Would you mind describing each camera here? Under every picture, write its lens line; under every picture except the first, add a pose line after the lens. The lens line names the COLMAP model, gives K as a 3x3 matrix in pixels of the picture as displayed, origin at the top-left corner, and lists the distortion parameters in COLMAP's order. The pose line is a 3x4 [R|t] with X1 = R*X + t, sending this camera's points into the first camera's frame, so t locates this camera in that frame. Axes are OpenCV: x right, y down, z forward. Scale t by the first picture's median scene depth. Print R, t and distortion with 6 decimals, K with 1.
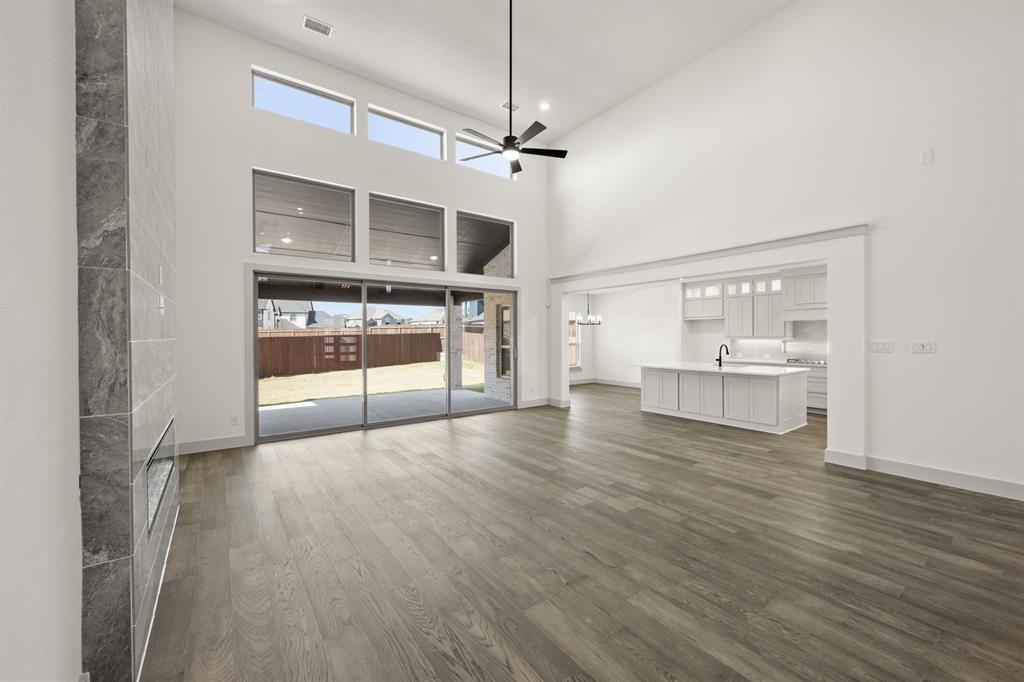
lens RADIAL K [[405.1, 0, 513.1], [0, 405.1, 339.3], [0, 0, 1]] dist [0.001609, 0.000359]
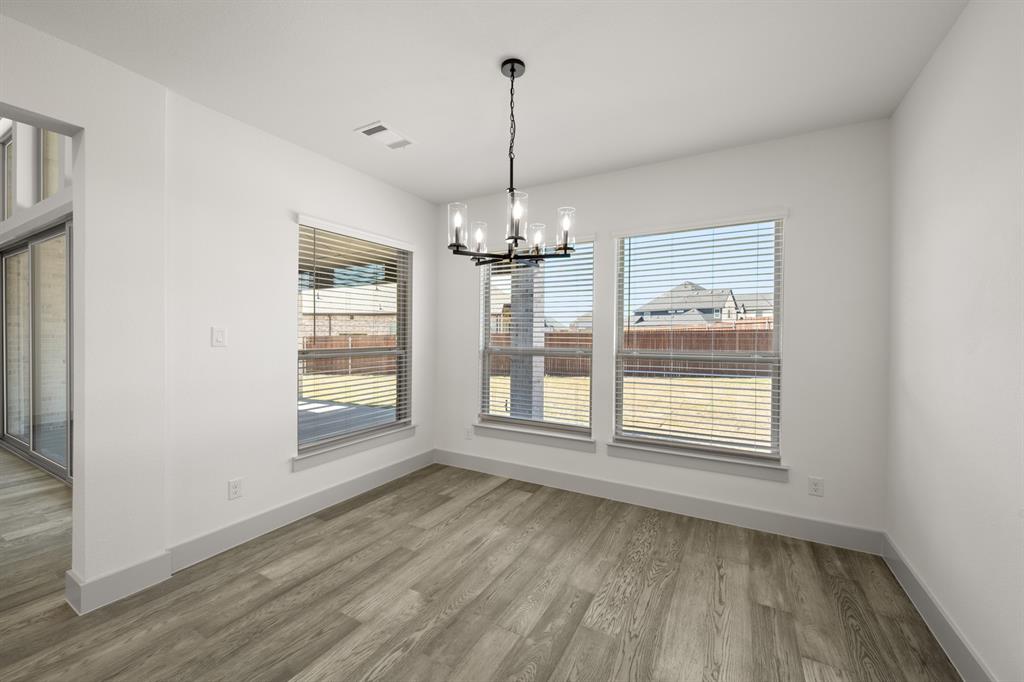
lens RADIAL K [[406.7, 0, 510.5], [0, 406.7, 335.4], [0, 0, 1]] dist [-0.000134, -0.000139]
pose [[0.435761, 0.009874, -0.900008, 0.429687], [-0.017403, 0.999845, 0.002544, -0.002439], [0.899894, 0.014555, 0.435866, 1.063047]]
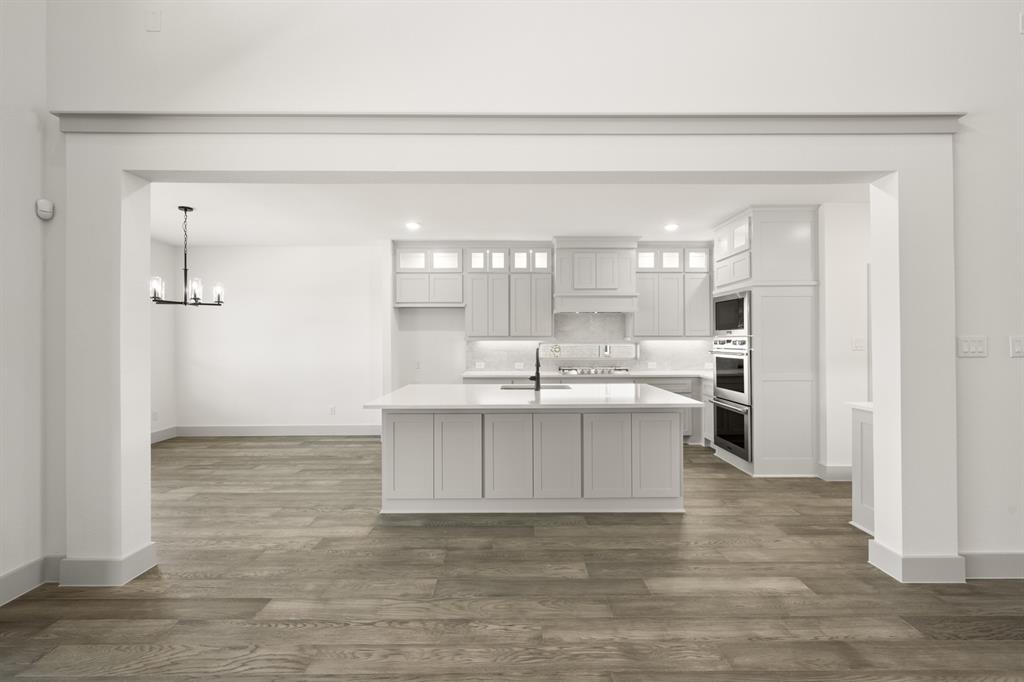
lens RADIAL K [[431.7, 0, 514.0], [0, 431.7, 338.9], [0, 0, 1]] dist [0.001510, 0.000137]
pose [[0.586606, 0.005372, 0.809855, 0.037166], [0.005442, 0.999929, -0.010574, 0.005410], [-0.809854, 0.010610, 0.586535, 0.581438]]
